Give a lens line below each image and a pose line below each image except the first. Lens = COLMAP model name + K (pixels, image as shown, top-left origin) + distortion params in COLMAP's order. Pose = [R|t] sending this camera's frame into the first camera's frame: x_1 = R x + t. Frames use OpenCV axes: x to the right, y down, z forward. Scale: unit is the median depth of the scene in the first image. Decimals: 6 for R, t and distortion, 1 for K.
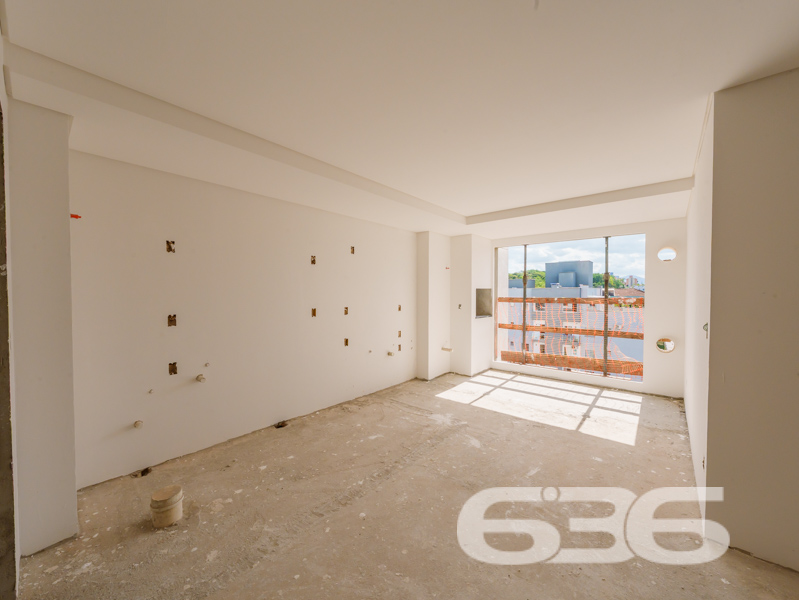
lens RADIAL K [[314.1, 0, 399.8], [0, 314.1, 299.8], [0, 0, 1]] dist [-0.001588, 0.000131]
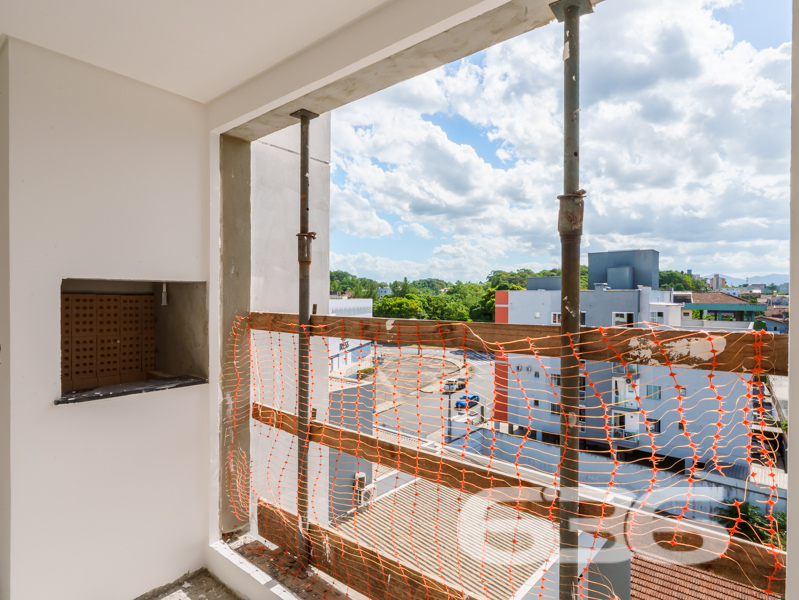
lens RADIAL K [[439.9, 0, 399.5], [0, 439.9, 300.0], [0, 0, 1]] dist [0.002319, 0.000541]
pose [[0.999927, 0.004846, 0.011065, 0.575570], [-0.004686, 0.999884, -0.014477, -0.018896], [-0.011134, 0.014424, 0.999834, 0.763956]]
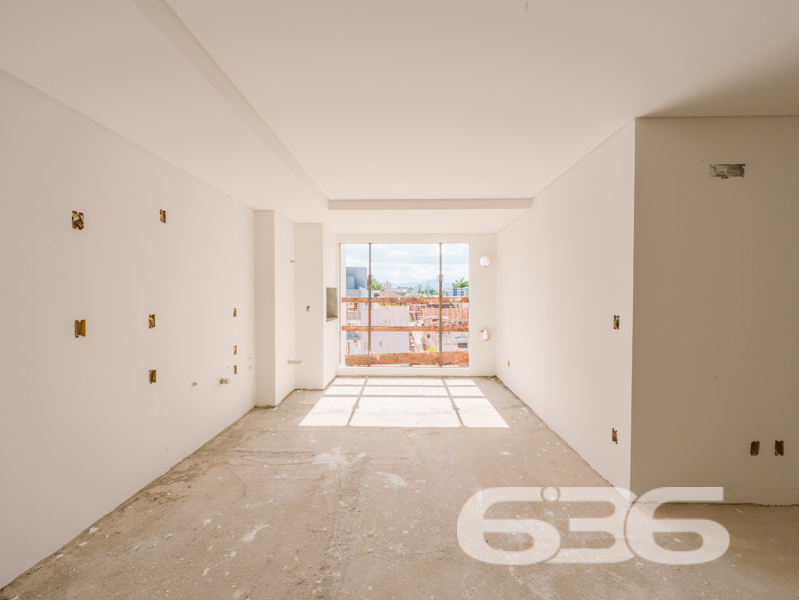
lens RADIAL K [[303.2, 0, 400.8], [0, 303.2, 299.9], [0, 0, 1]] dist [-0.000769, -0.000142]
pose [[0.775918, -0.010016, 0.630754, -0.146019], [0.012277, 0.999924, 0.000775, 0.001710], [-0.630714, 0.007142, 0.775982, 0.256378]]
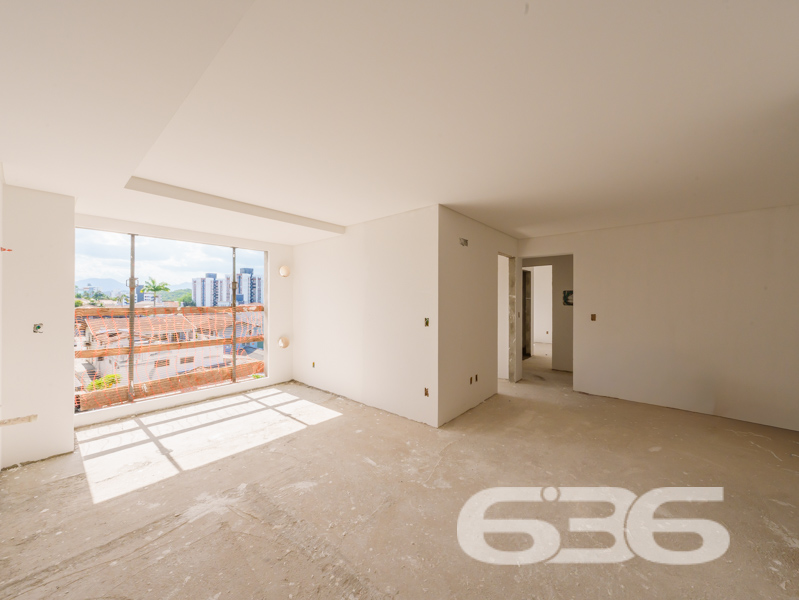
lens RADIAL K [[303.2, 0, 400.8], [0, 303.2, 299.9], [0, 0, 1]] dist [-0.000769, -0.000142]
pose [[-0.004443, 0.002678, 0.999987, -0.357566], [0.017880, 0.999837, -0.002598, -0.014716], [-0.999830, 0.017868, -0.004490, 0.475648]]
